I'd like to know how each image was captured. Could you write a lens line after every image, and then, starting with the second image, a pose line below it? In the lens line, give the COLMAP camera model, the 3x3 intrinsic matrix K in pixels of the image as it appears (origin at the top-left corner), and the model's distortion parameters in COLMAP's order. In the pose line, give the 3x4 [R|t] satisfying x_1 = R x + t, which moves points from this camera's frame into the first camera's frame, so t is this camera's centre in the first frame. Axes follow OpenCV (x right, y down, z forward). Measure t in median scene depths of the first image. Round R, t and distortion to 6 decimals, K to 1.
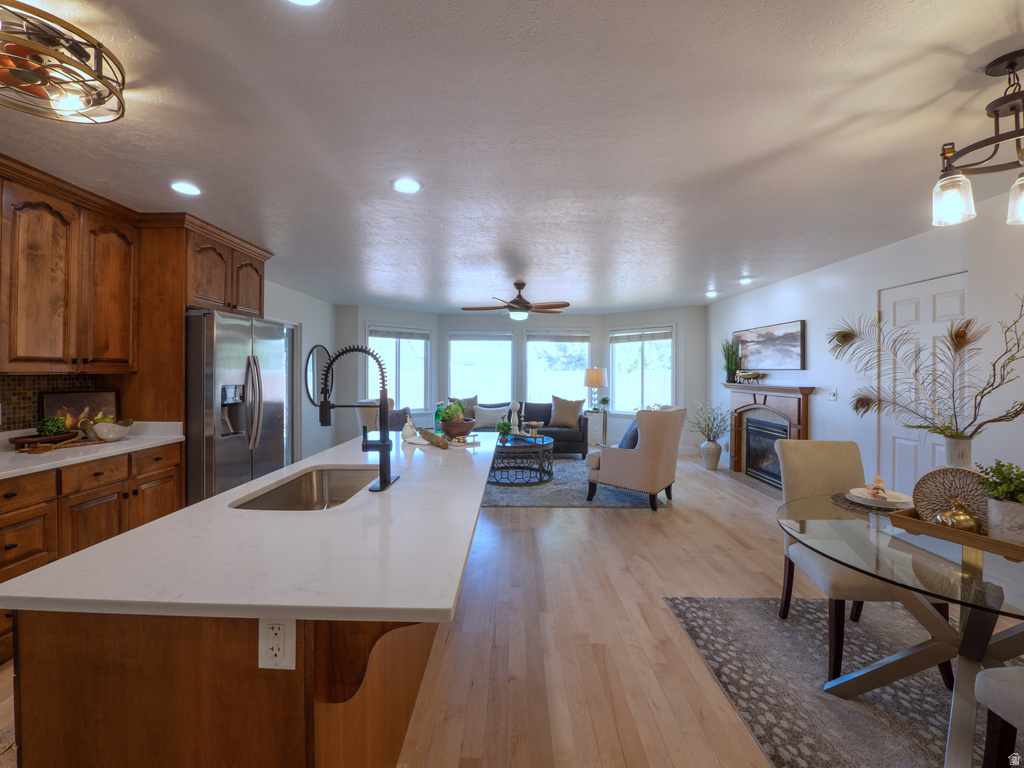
lens RADIAL K [[434.8, 0, 505.8], [0, 434.8, 392.9], [0, 0, 1]] dist [-0.001282, -0.000096]
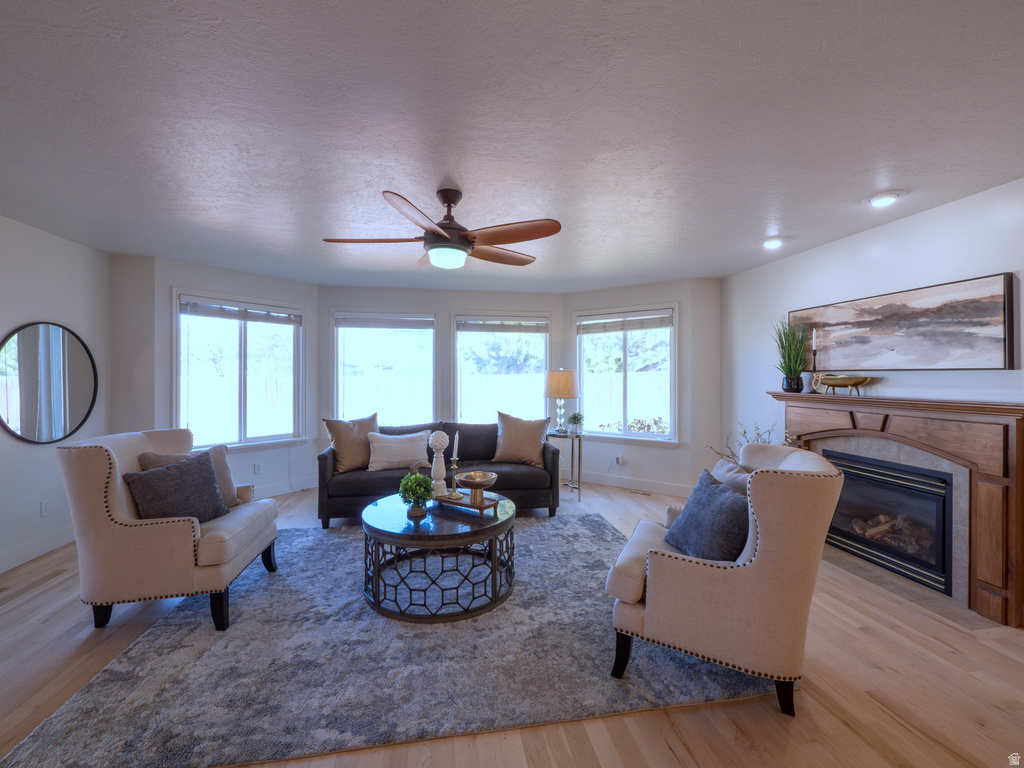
lens RADIAL K [[434.8, 0, 507.3], [0, 434.8, 373.8], [0, 0, 1]] dist [-0.001282, -0.000096]
pose [[0.983722, -0.001715, 0.179689, 0.007842], [0.011313, 0.998562, -0.052405, -0.022436], [-0.179341, 0.053585, 0.982327, 0.481121]]
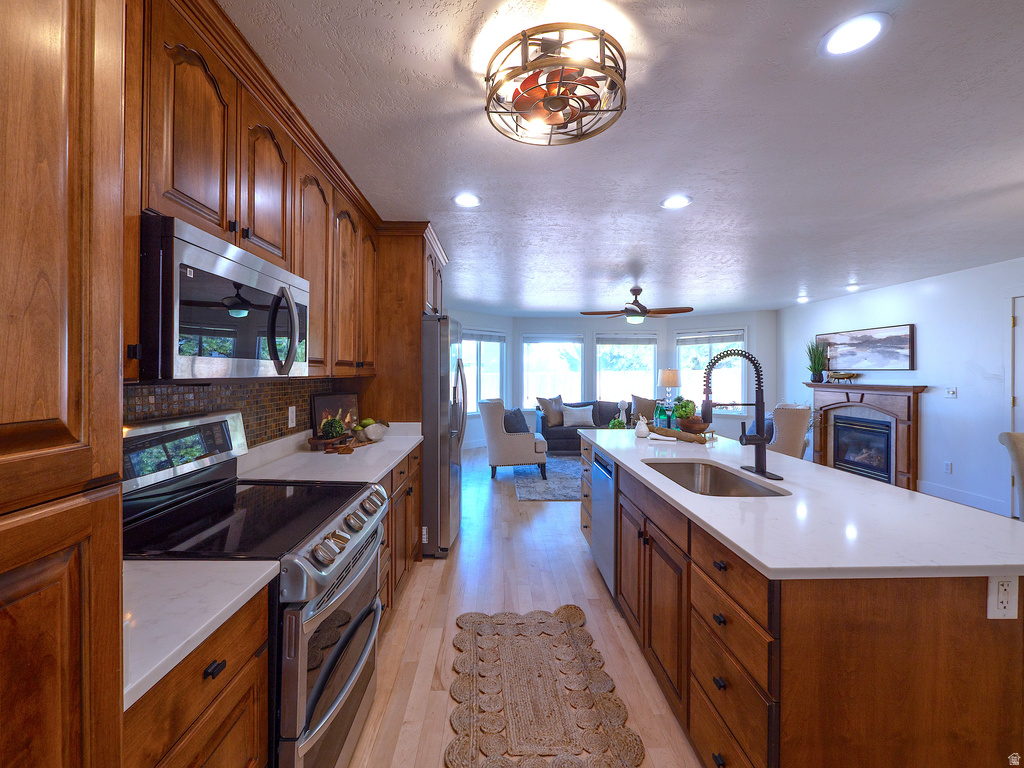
lens RADIAL K [[434.8, 0, 510.5], [0, 434.8, 380.4], [0, 0, 1]] dist [-0.001282, -0.000096]
pose [[0.998489, -0.005248, 0.054708, -0.300839], [0.007001, 0.999466, -0.031904, 0.000358], [-0.054511, 0.032239, 0.997993, -0.022915]]
